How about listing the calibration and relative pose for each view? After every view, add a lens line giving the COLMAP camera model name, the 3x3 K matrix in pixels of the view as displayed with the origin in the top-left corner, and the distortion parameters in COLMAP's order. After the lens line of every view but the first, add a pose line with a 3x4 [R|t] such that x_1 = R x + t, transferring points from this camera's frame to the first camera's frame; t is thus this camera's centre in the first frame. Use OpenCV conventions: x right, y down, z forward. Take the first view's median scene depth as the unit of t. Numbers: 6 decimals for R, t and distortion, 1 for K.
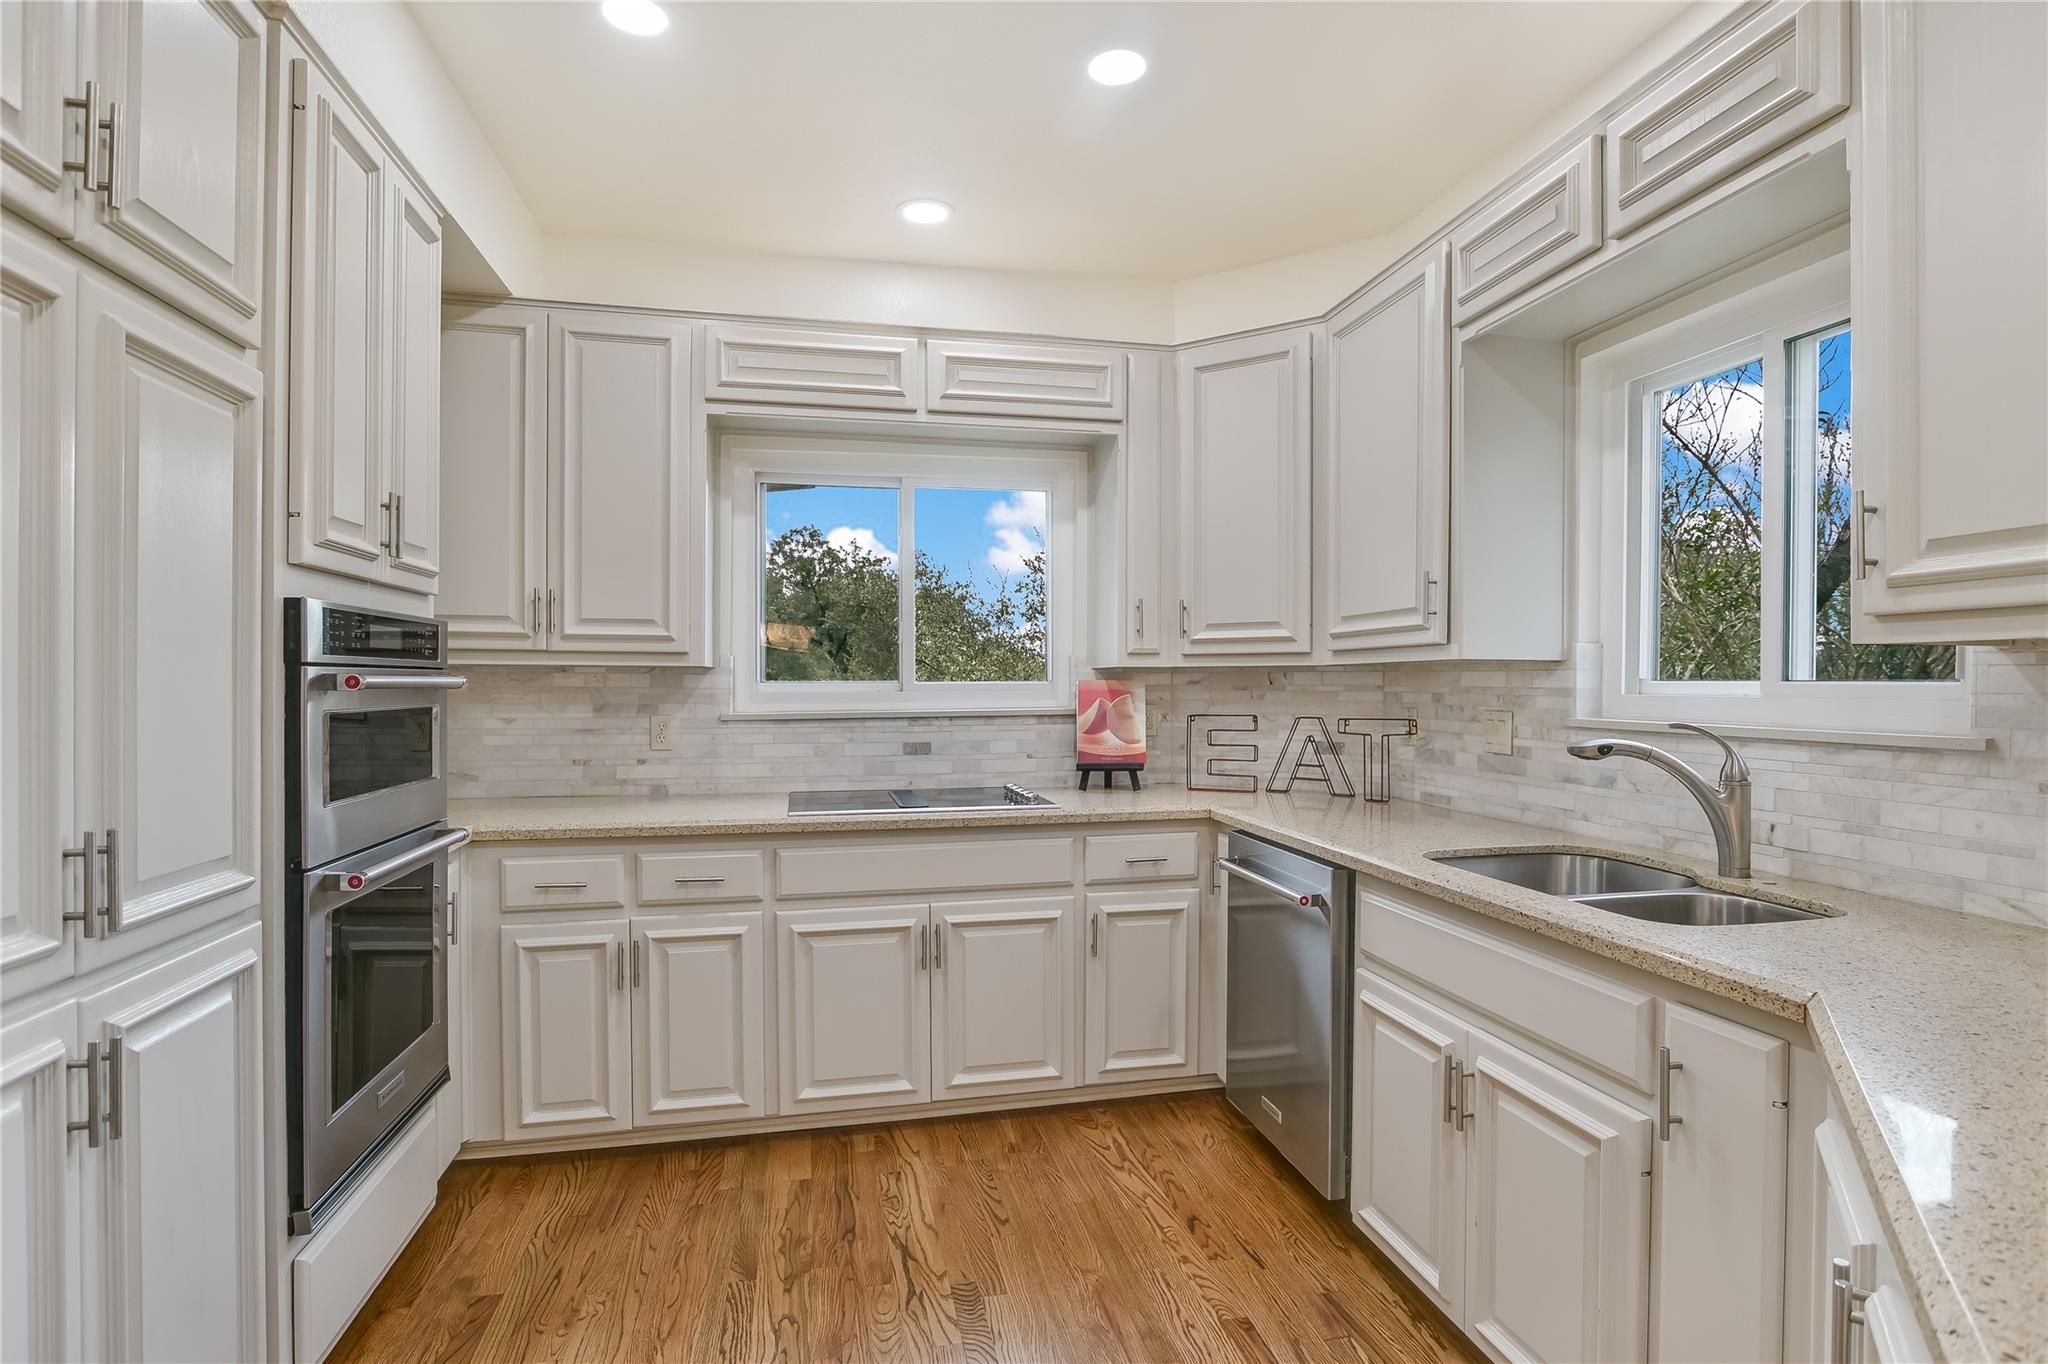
lens RADIAL K [[963.7, 0, 1010.4], [0, 963.7, 683.3], [0, 0, 1]] dist [-0.020372, 0.000177]
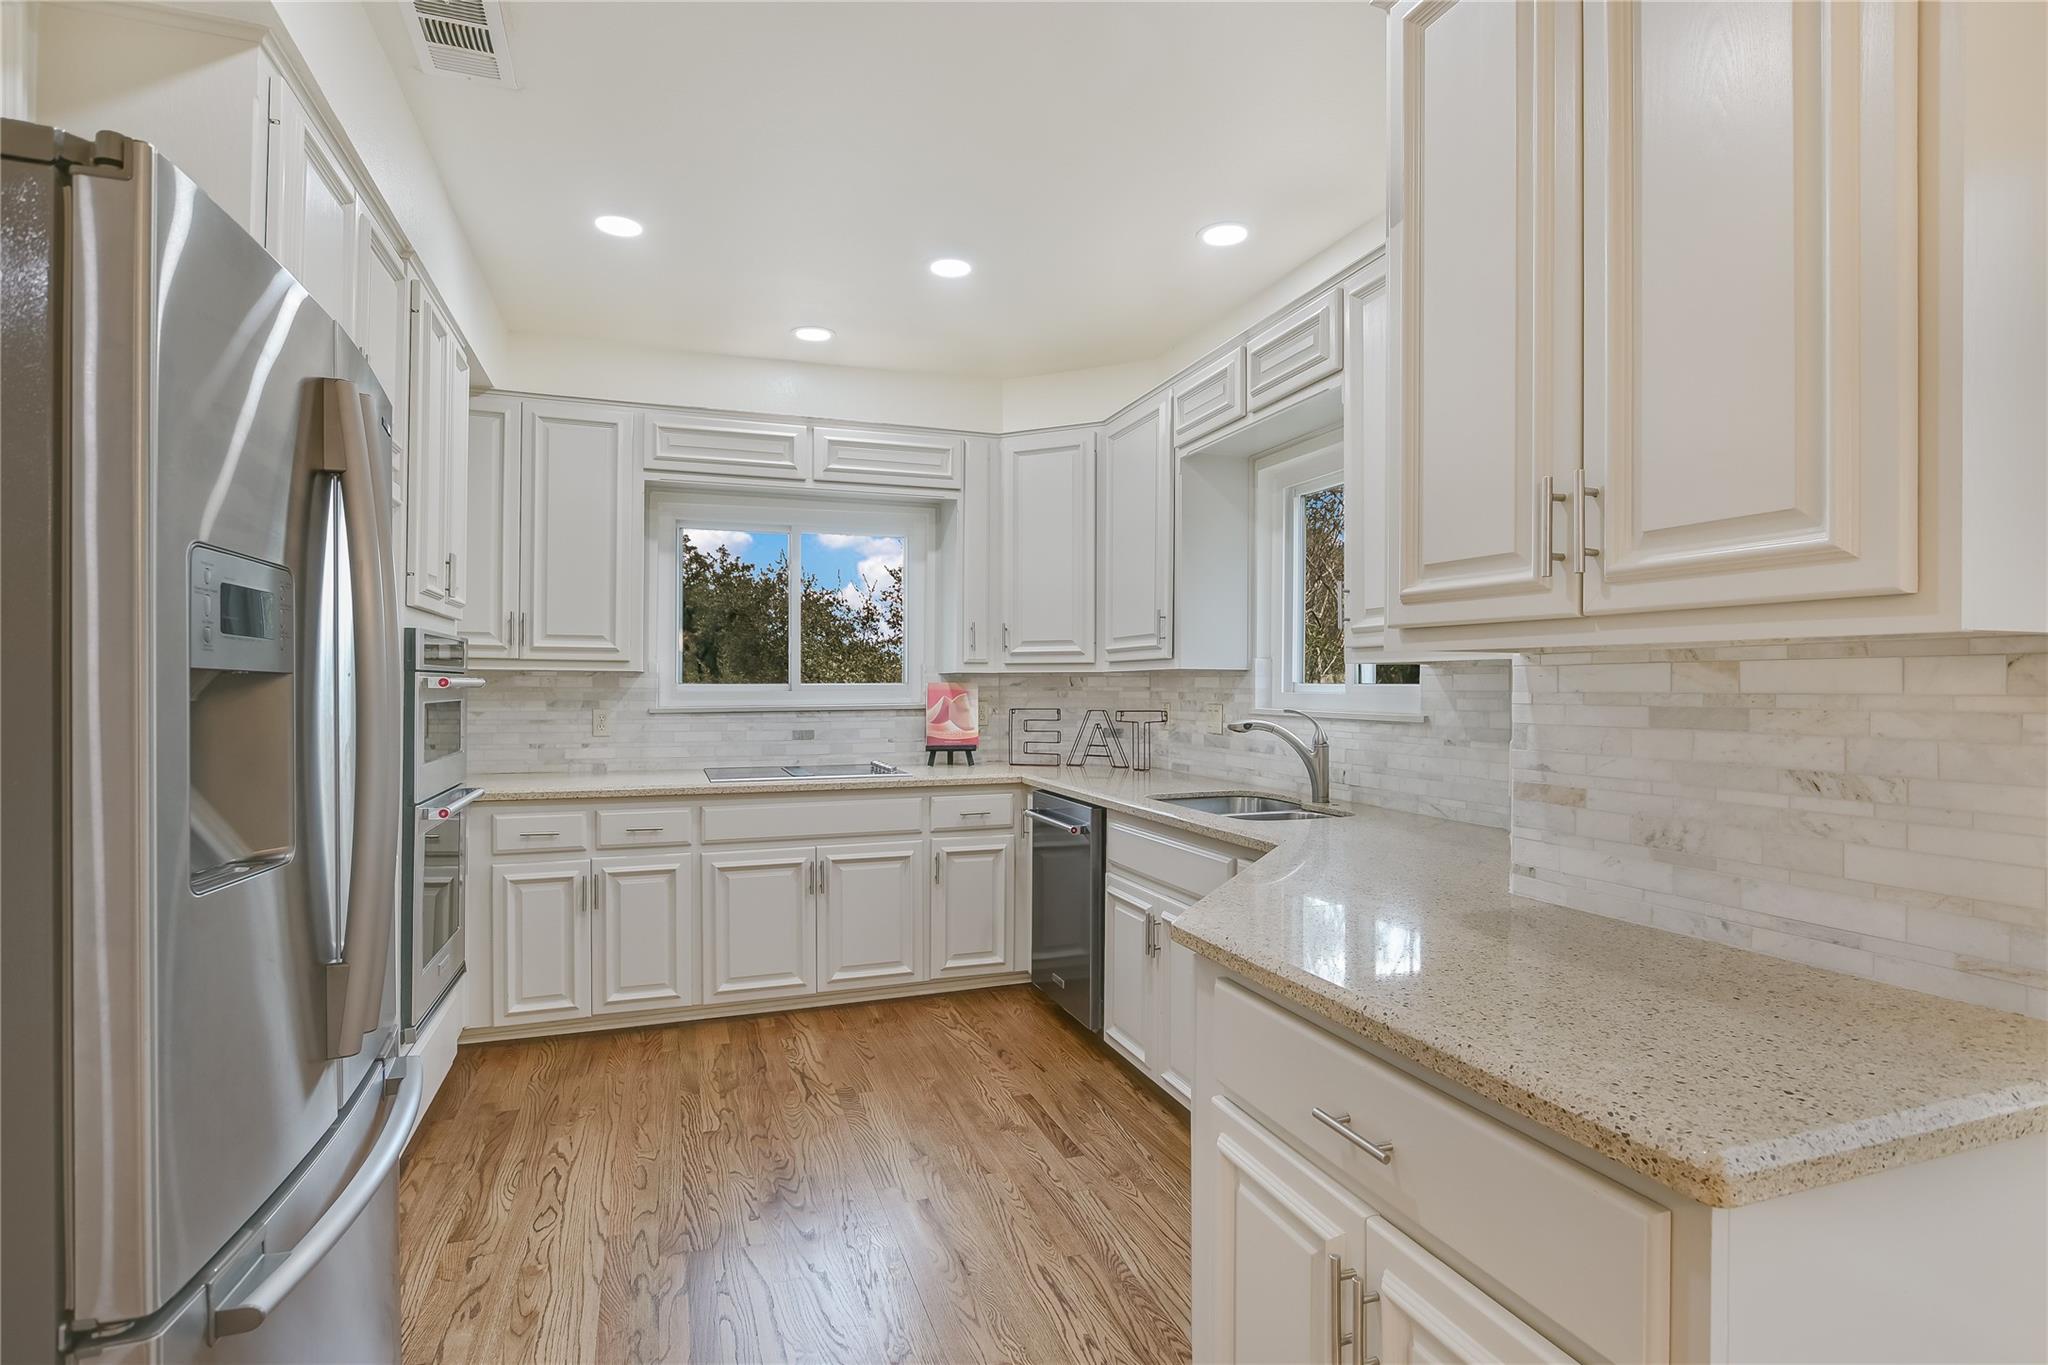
lens RADIAL K [[963.7, 0, 1010.4], [0, 963.7, 683.8], [0, 0, 1]] dist [-0.020372, 0.000177]
pose [[0.990180, 0.002289, 0.139779, -0.002368], [-0.001912, 0.999994, -0.002834, 0.002390], [-0.139784, 0.002539, 0.990179, -0.413464]]
